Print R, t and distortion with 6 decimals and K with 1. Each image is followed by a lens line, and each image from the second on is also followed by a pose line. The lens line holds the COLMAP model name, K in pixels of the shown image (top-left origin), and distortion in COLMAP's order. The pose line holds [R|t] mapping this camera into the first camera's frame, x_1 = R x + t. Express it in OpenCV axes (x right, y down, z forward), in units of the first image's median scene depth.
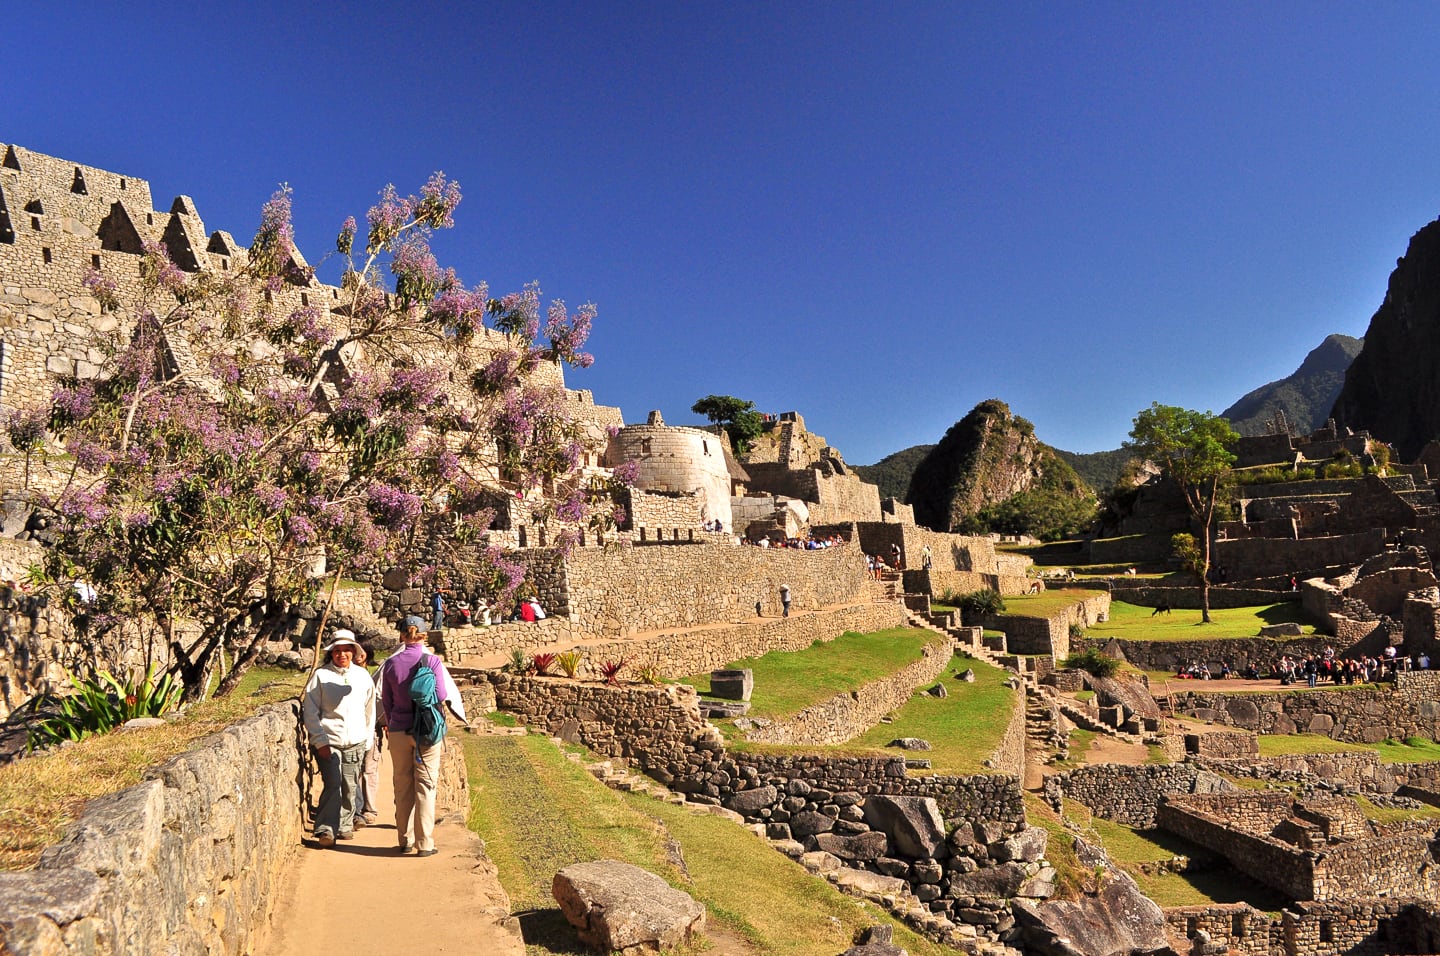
lens RADIAL K [[1137.2, 0, 722.6], [0, 1137.2, 480.9], [0, 0, 1]] dist [-0.080958, 0.007903]
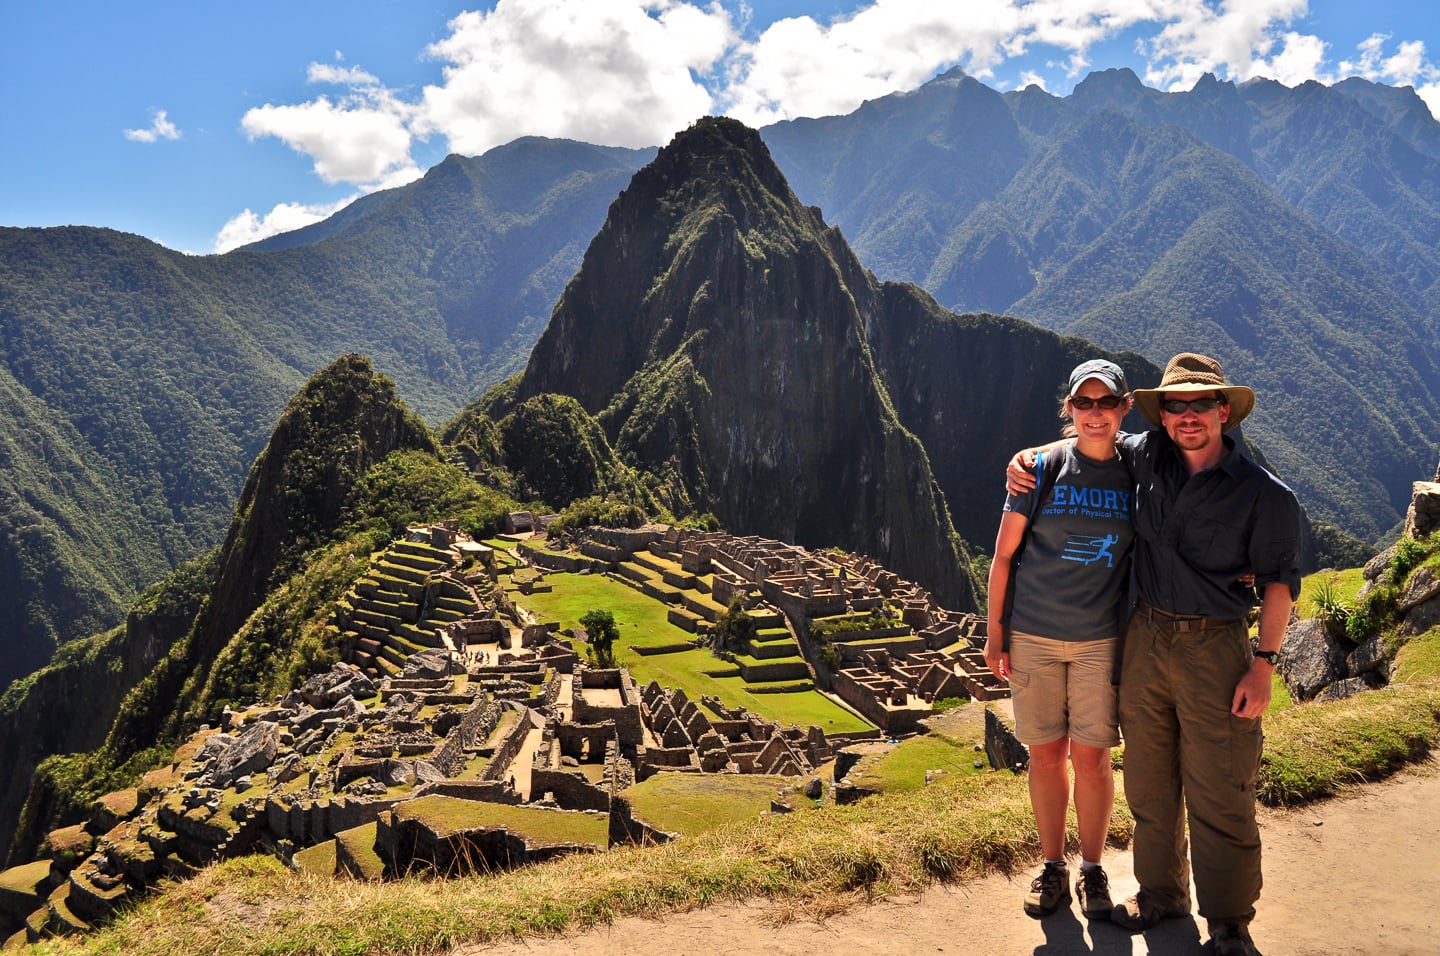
lens RADIAL K [[1262.4, 0, 723.0], [0, 1262.4, 481.1], [0, 0, 1]] dist [-0.075483, 0.007026]
pose [[0.732908, -0.011874, 0.680224, -0.308922], [-0.104632, 0.985985, 0.129947, -0.147007], [-0.672233, -0.166413, 0.721394, -0.073556]]
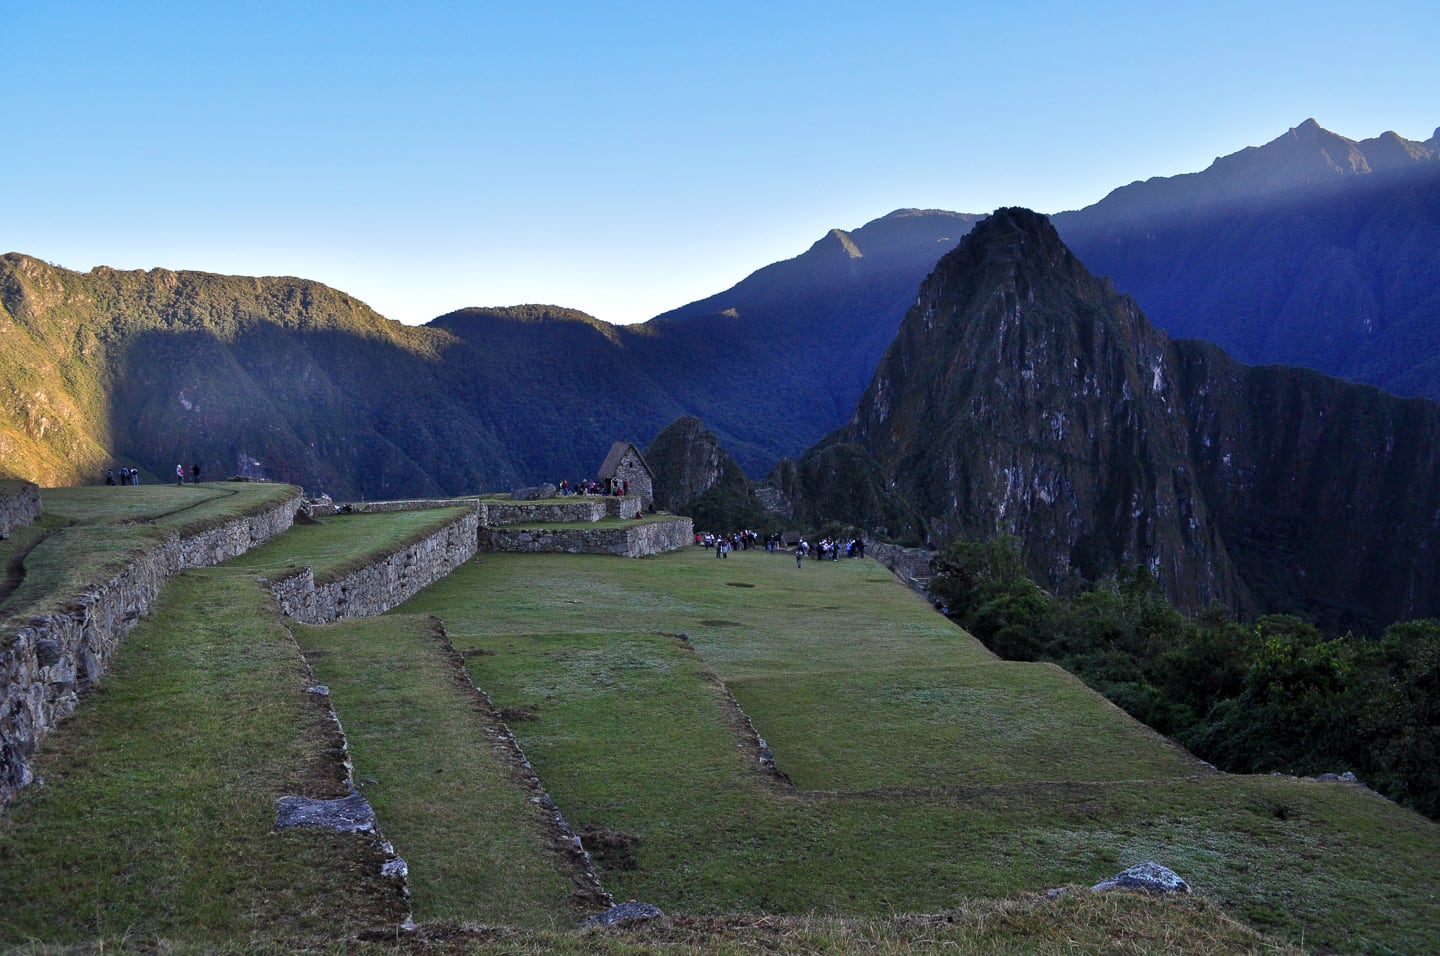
lens RADIAL K [[1137.2, 0, 722.6], [0, 1137.2, 480.9], [0, 0, 1]] dist [-0.080958, 0.007903]
pose [[0.908537, 0.012846, 0.417606, -0.333411], [-0.073874, 0.988718, 0.130306, -0.187545], [-0.411221, -0.149239, 0.899236, -0.326345]]
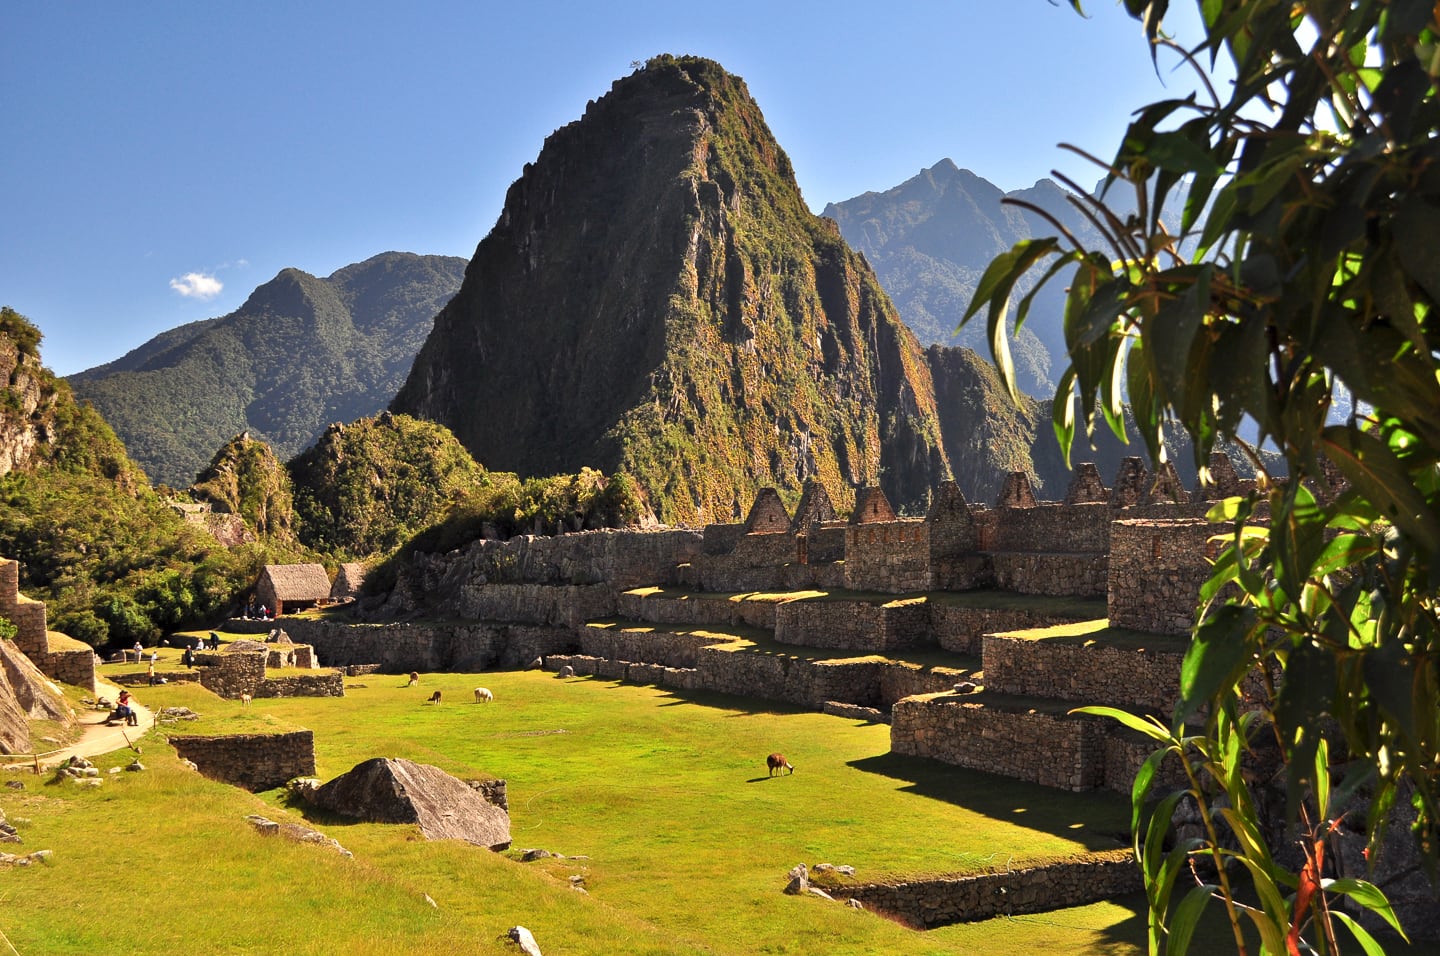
lens RADIAL K [[1622.4, 0, 720.0], [0, 1622.4, 478.0], [0, 0, 1]] dist [-0.046956, 0.005679]
pose [[0.701051, 0.074851, 0.709172, 0.001116], [-0.089011, 0.995884, -0.017121, -0.002676], [-0.707534, -0.051121, 0.704827, 0.328262]]
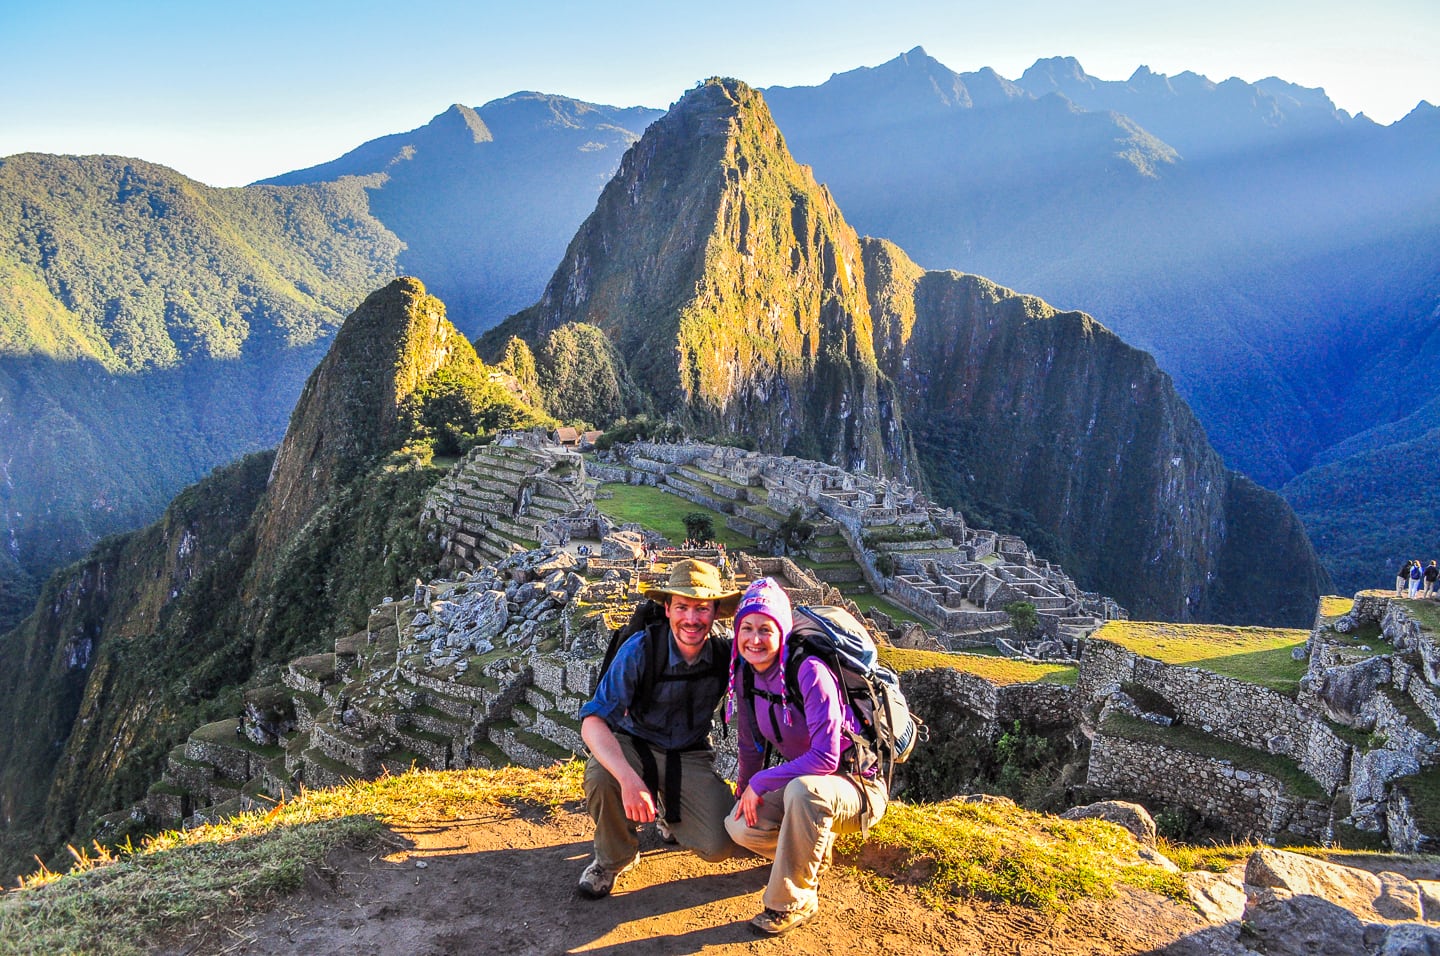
lens RADIAL K [[1137.2, 0, 722.6], [0, 1137.2, 480.9], [0, 0, 1]] dist [-0.080958, 0.007903]
pose [[0.710122, -0.021781, 0.703741, -0.346711], [-0.149941, 0.971915, 0.181382, -0.130189], [-0.687927, -0.234323, 0.686913, -0.030659]]
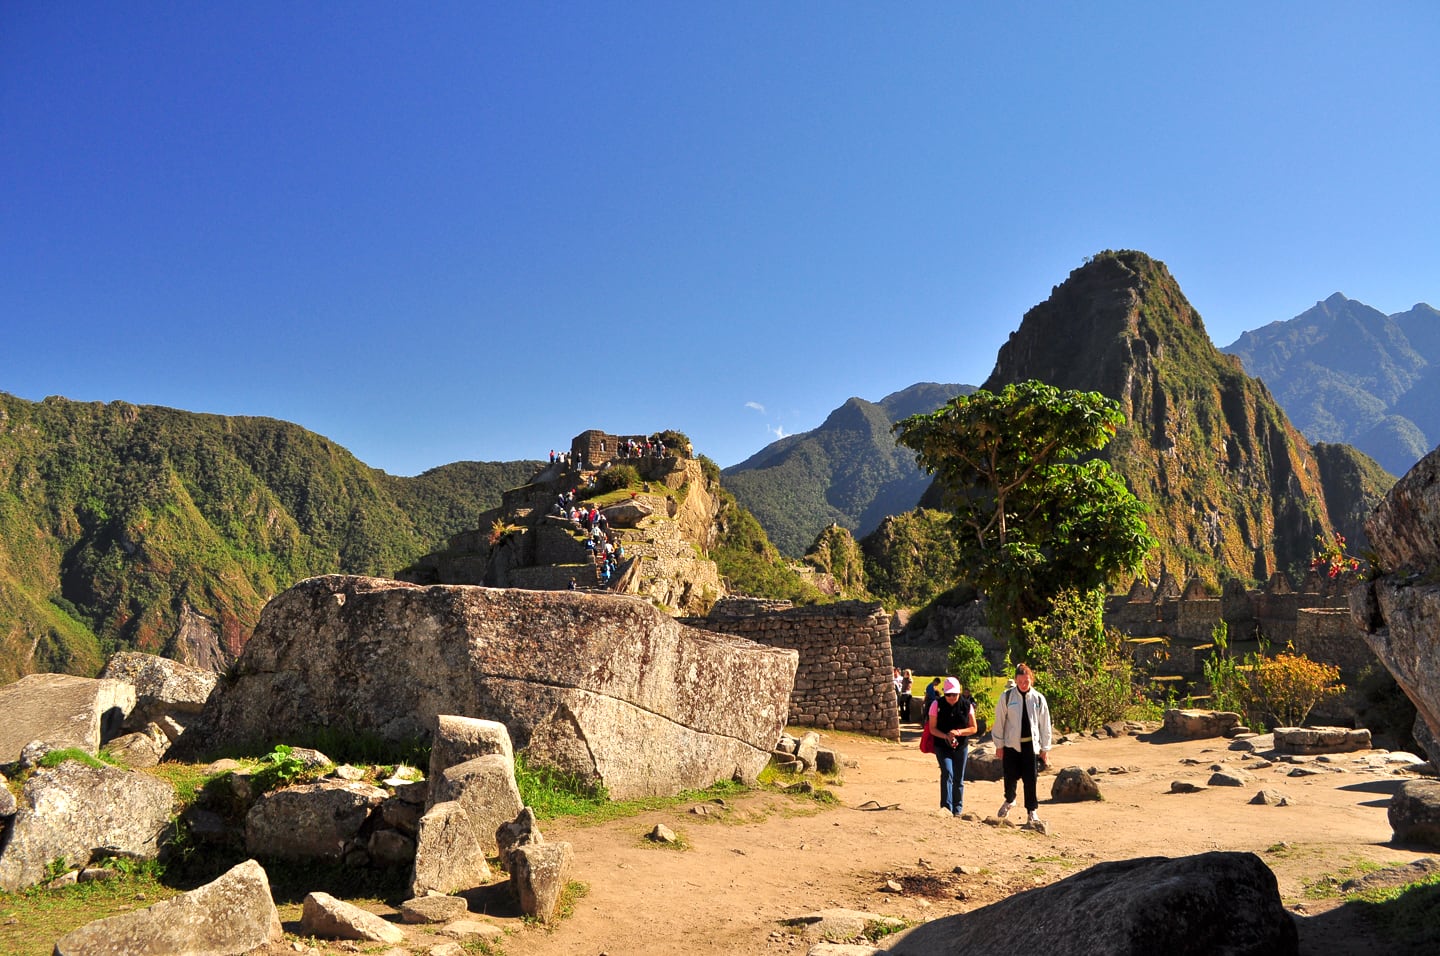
lens RADIAL K [[1135.0, 0, 723.3], [0, 1135.0, 480.8], [0, 0, 1]] dist [-0.083825, 0.013234]
pose [[0.912215, 0.093872, 0.398814, -0.048132], [-0.087813, 0.995574, -0.033478, -0.013442], [-0.400192, -0.004482, 0.916421, 0.256940]]
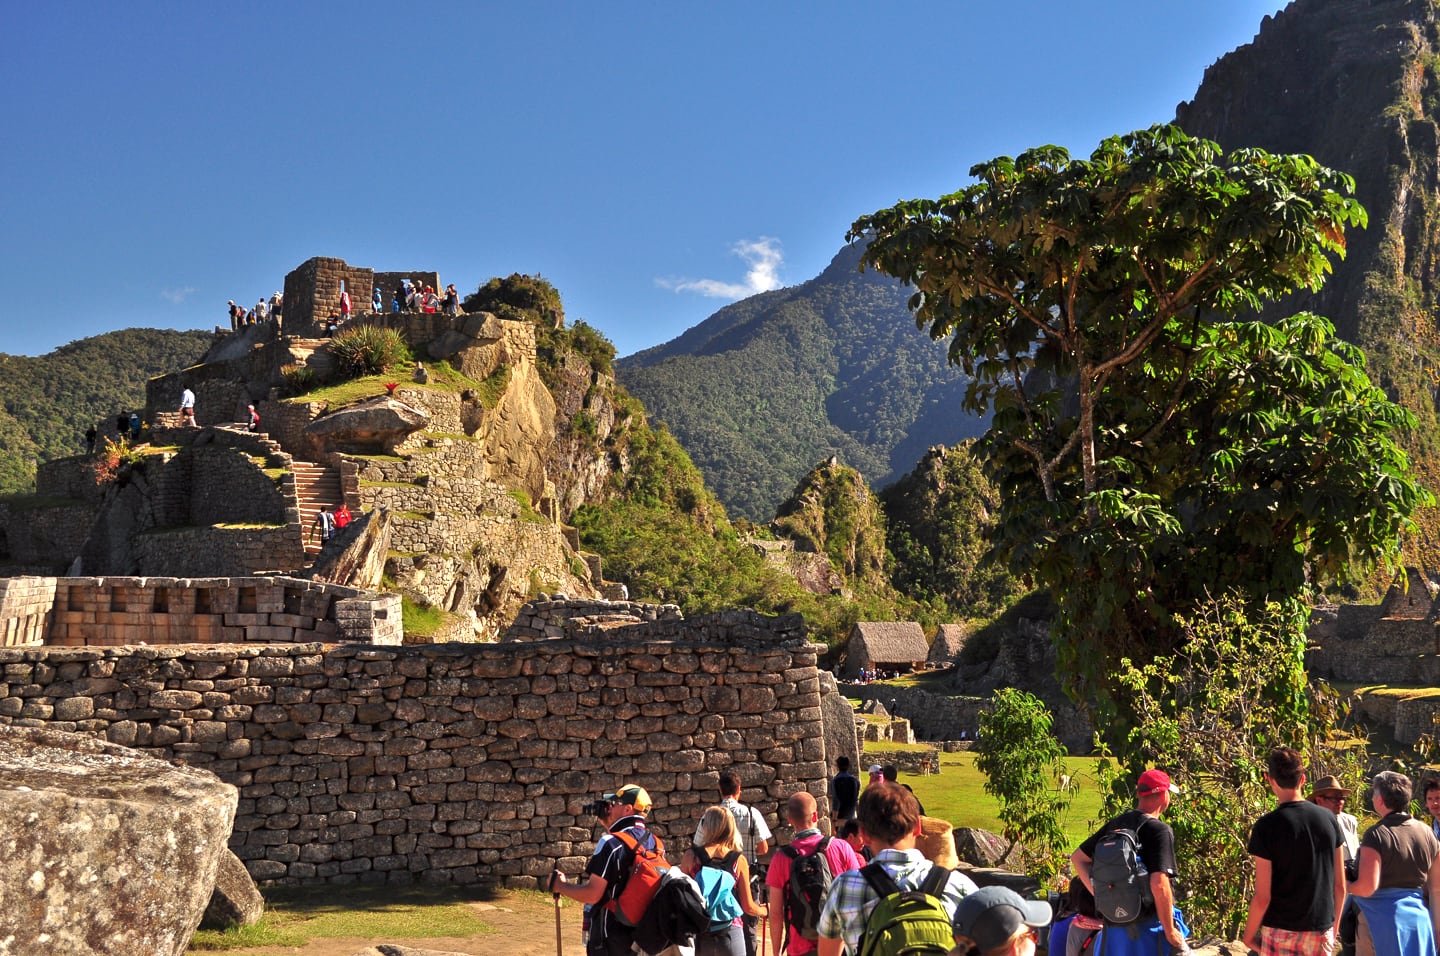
lens RADIAL K [[2133.4, 0, 720.0], [0, 2133.4, 478.0], [0, 0, 1]] dist [-0.024625, 0.048548]
pose [[0.893556, 0.090407, 0.439756, -0.039109], [-0.105458, 0.994375, 0.009854, -0.013289], [-0.436391, -0.055181, 0.898063, 0.265464]]
